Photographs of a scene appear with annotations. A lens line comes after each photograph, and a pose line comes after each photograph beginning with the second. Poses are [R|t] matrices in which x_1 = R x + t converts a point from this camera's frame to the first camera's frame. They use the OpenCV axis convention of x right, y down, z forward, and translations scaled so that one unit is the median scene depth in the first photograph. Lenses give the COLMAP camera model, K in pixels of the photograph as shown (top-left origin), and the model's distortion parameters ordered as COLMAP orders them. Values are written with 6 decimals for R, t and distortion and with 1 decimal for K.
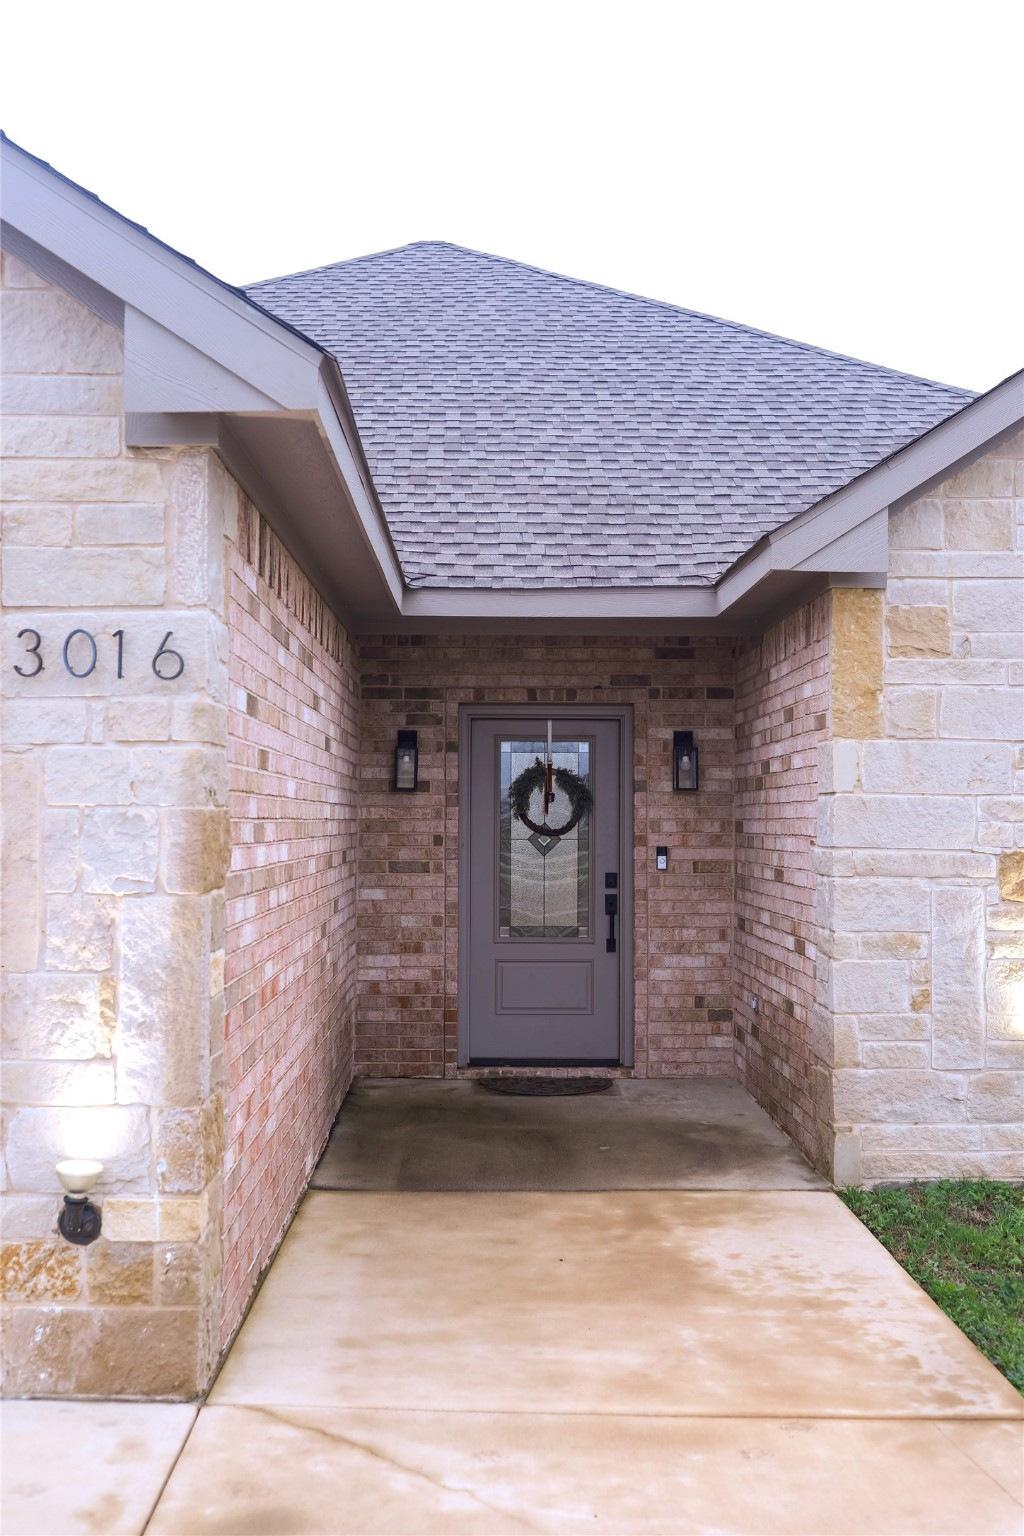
lens RADIAL K [[1458.1, 0, 496.7], [0, 1458.1, 769.6], [0, 0, 1]] dist [-0.005840, 0.006506]
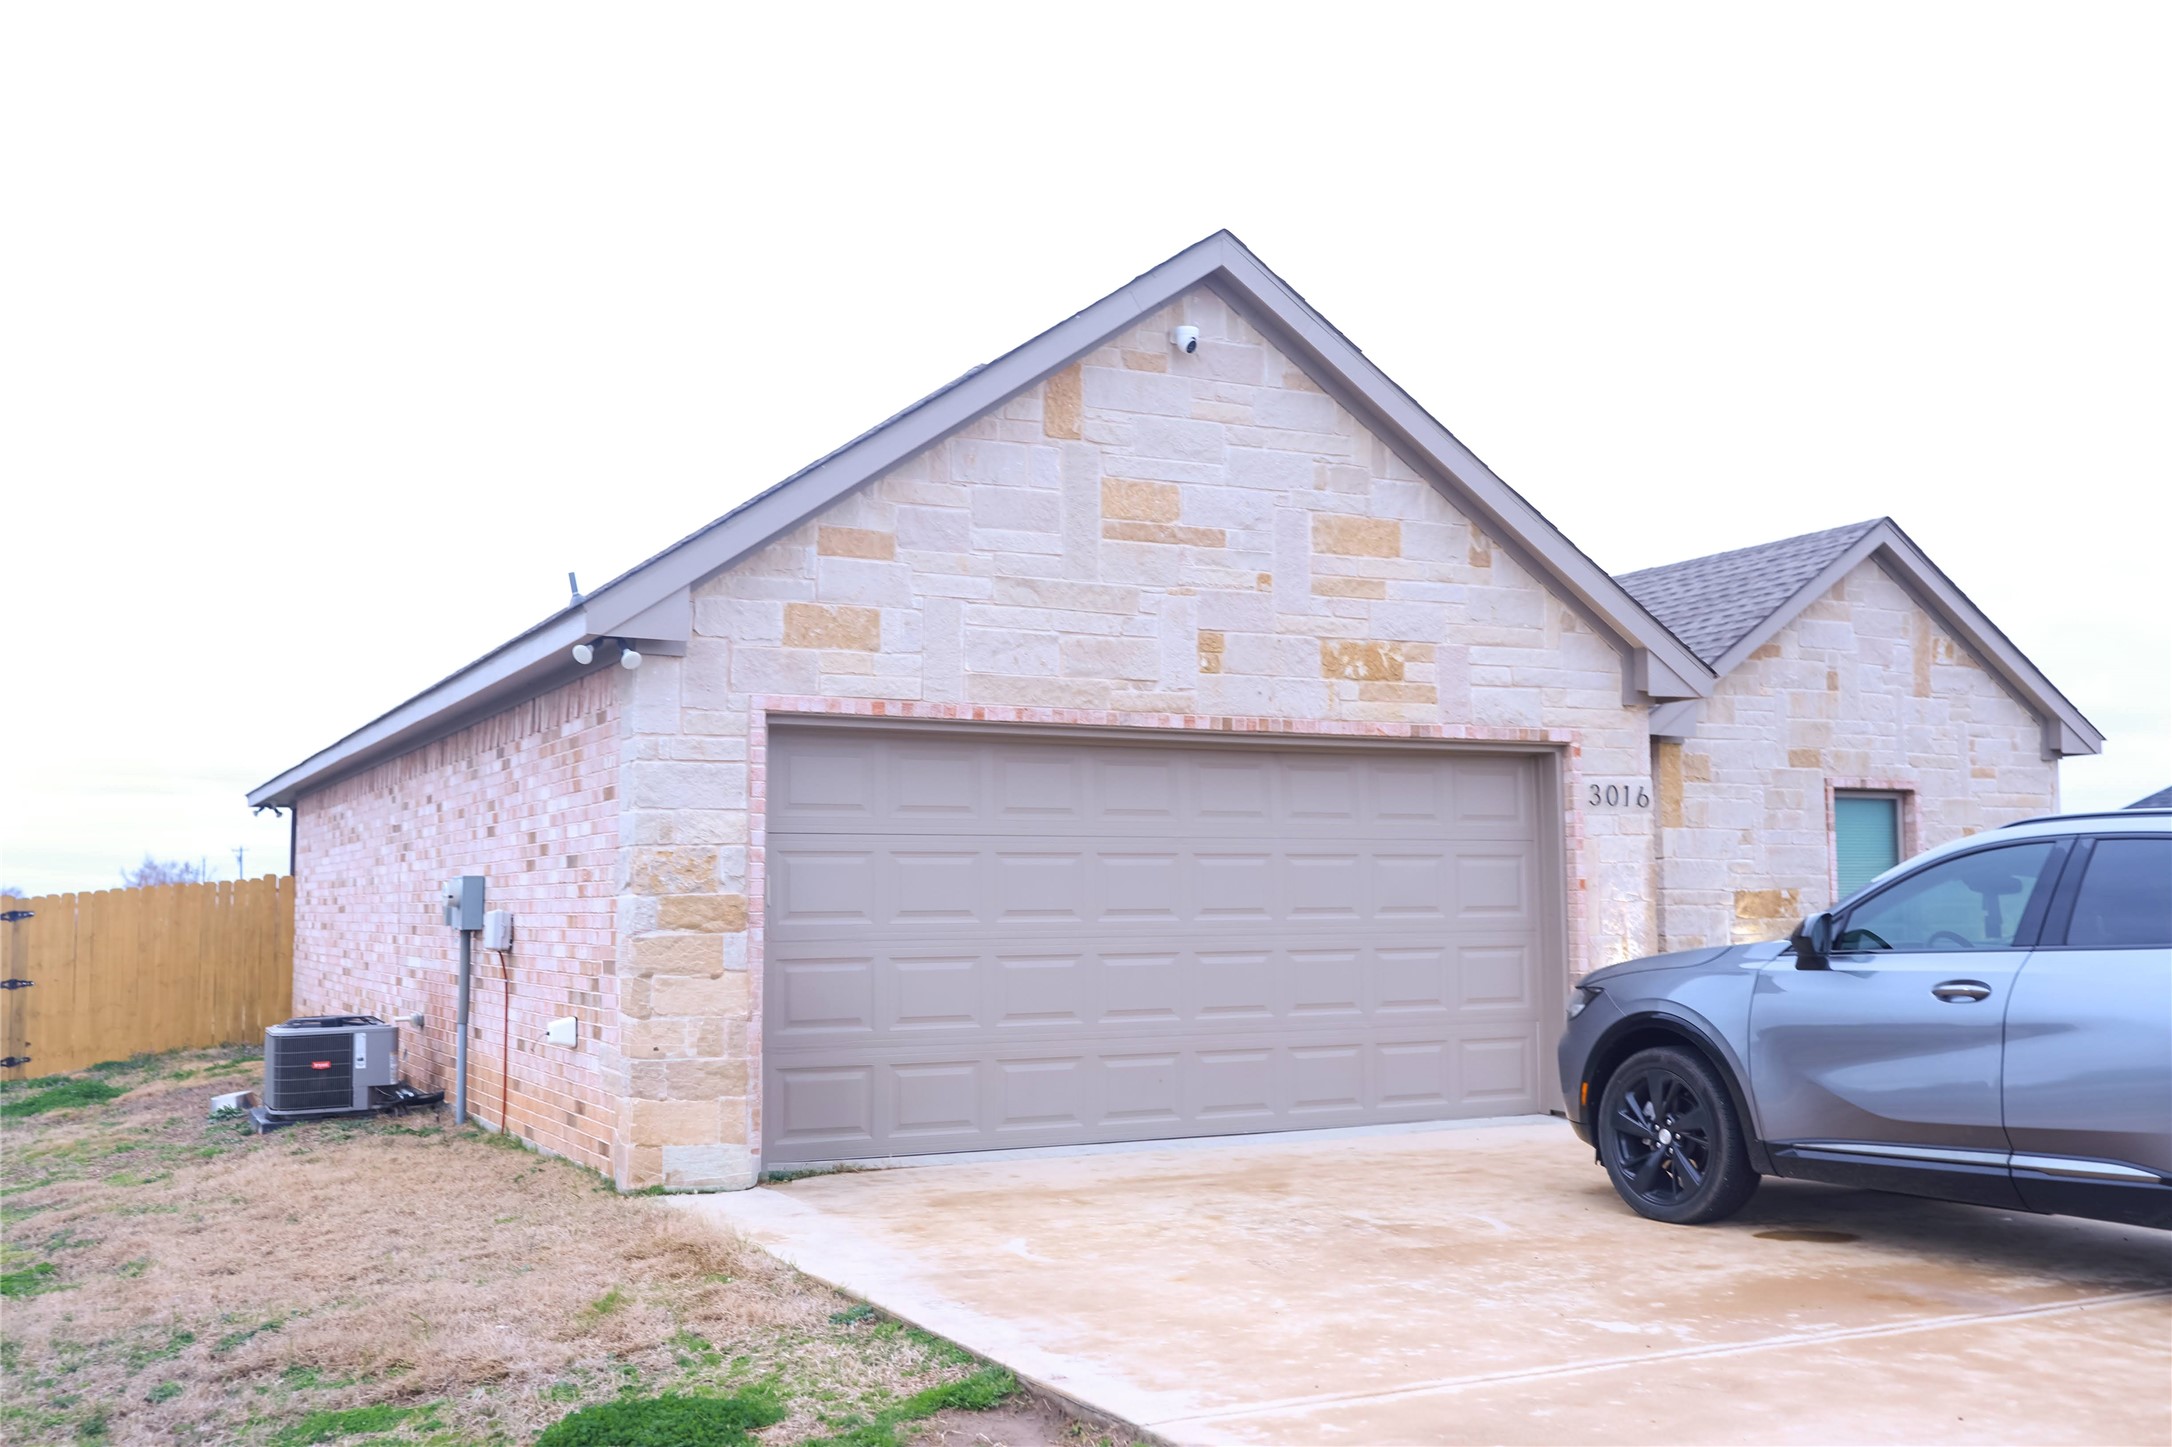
lens RADIAL K [[2061.9, 0, 1086.0], [0, 2061.9, 723.5], [0, 0, 1]] dist [-0.005840, 0.006506]
pose [[0.896040, 0.027826, 0.443100, -1.108854], [-0.003963, 0.998496, -0.054689, -0.005454], [-0.443955, 0.047248, 0.894803, -0.690978]]
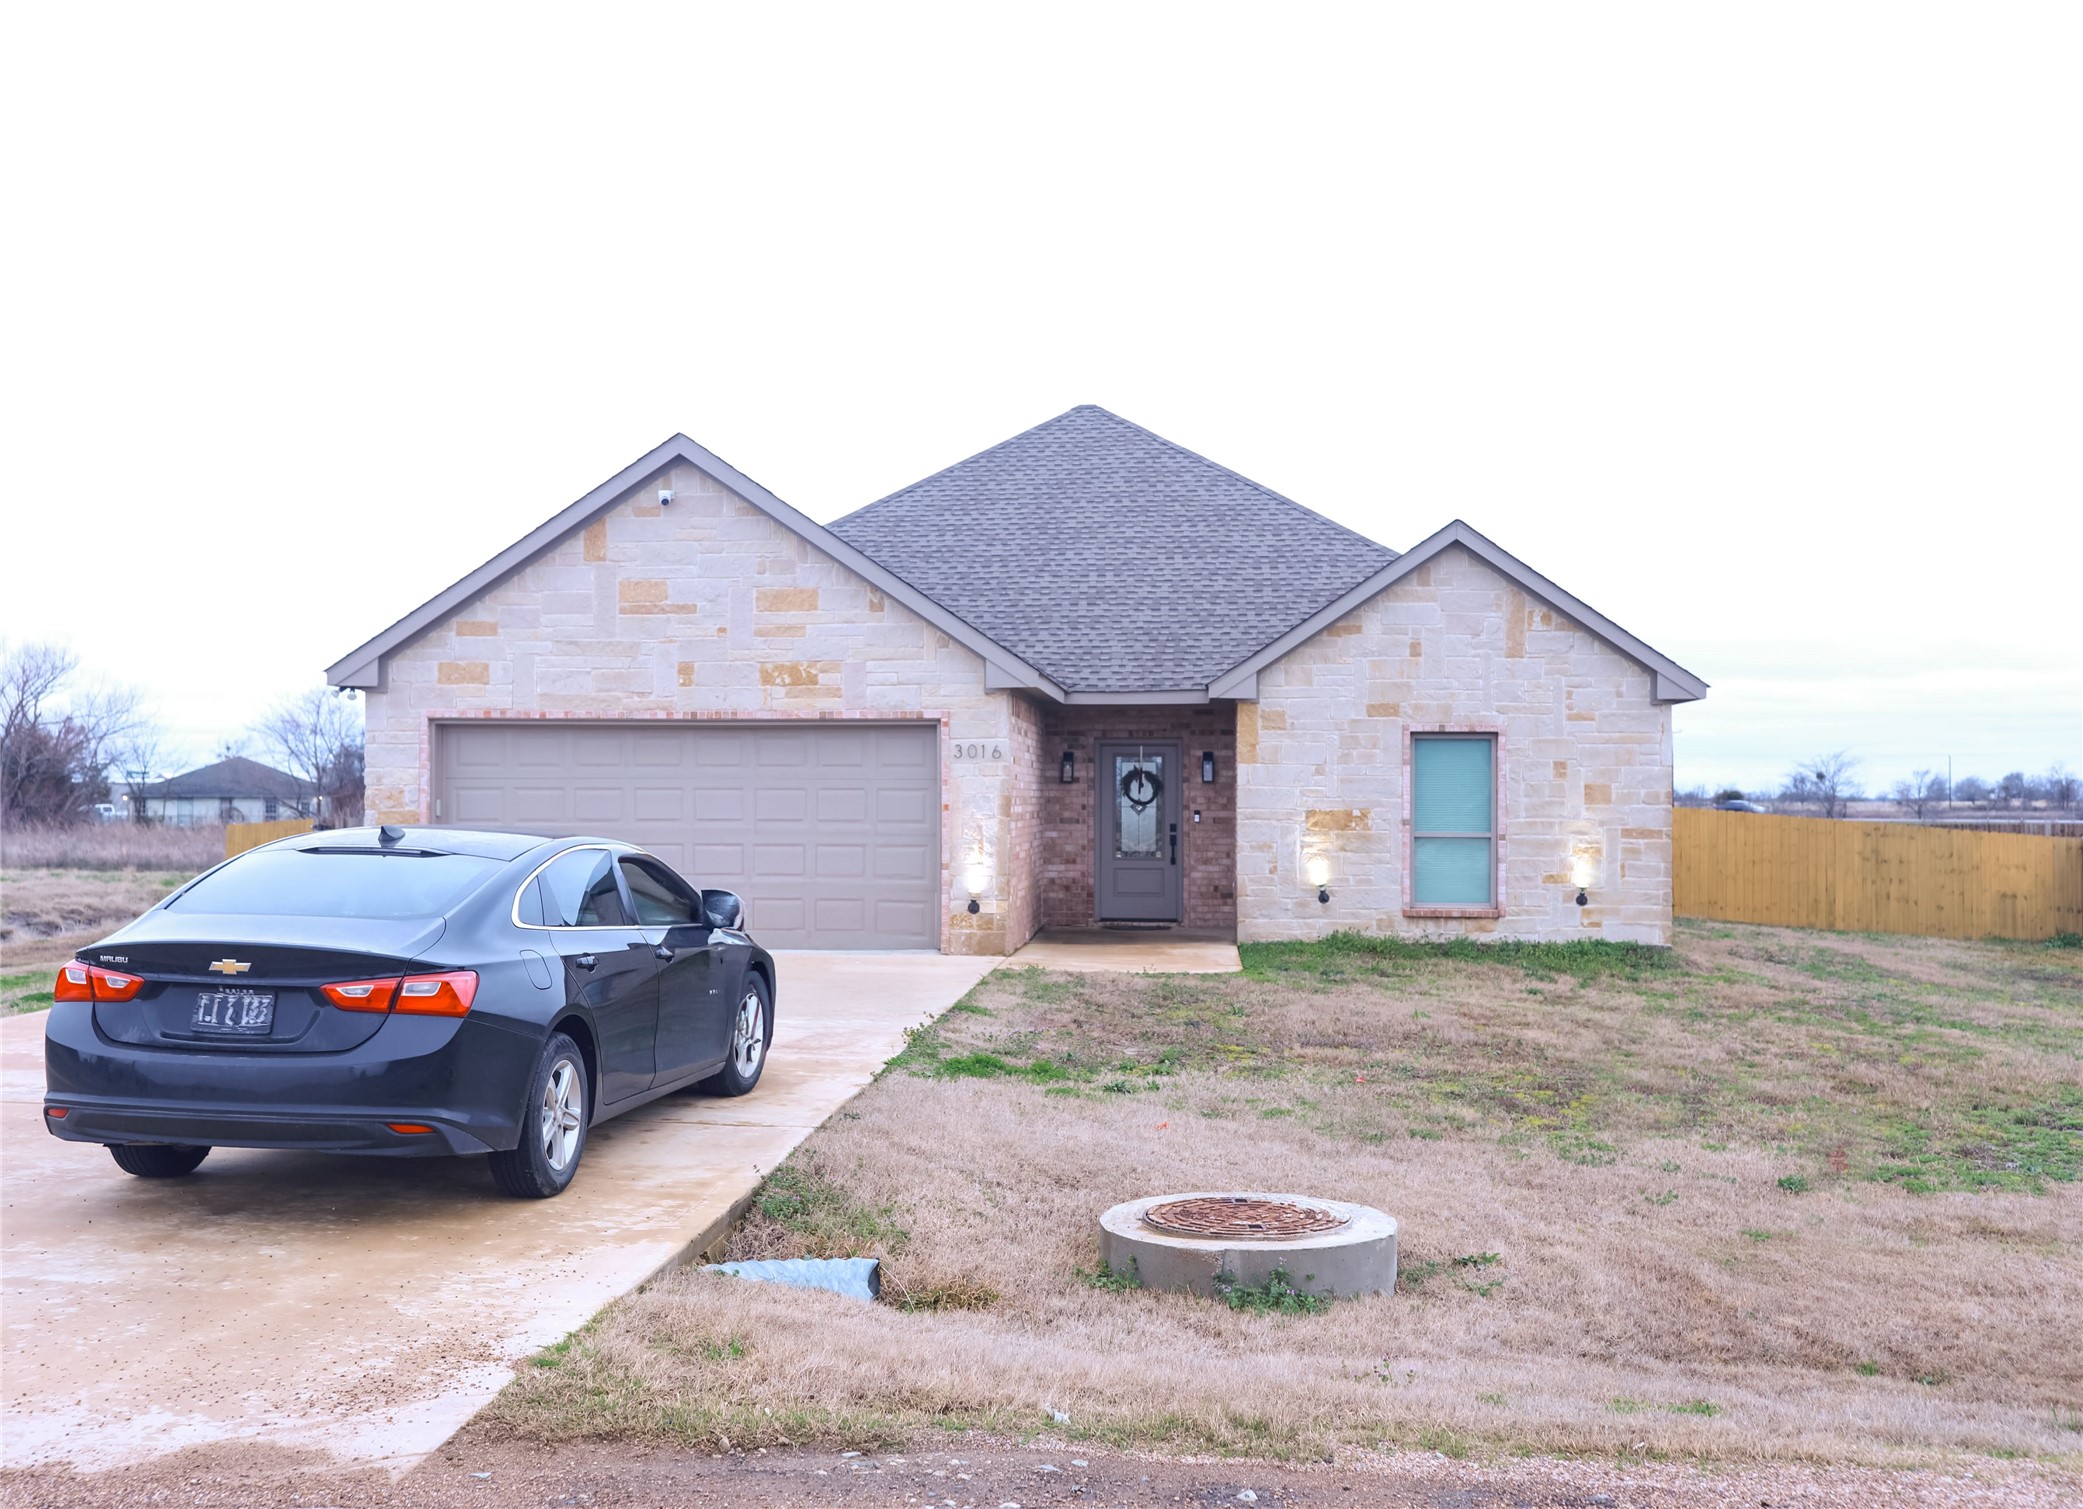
lens RADIAL K [[2098.0, 0, 1041.5], [0, 2098.0, 754.5], [0, 0, 1]] dist [-0.002986, 0.000641]
pose [[0.996400, -0.003923, -0.084683, 0.146093], [0.005136, 0.999887, 0.014114, -0.064726], [0.084618, -0.014498, 0.996308, -1.871121]]
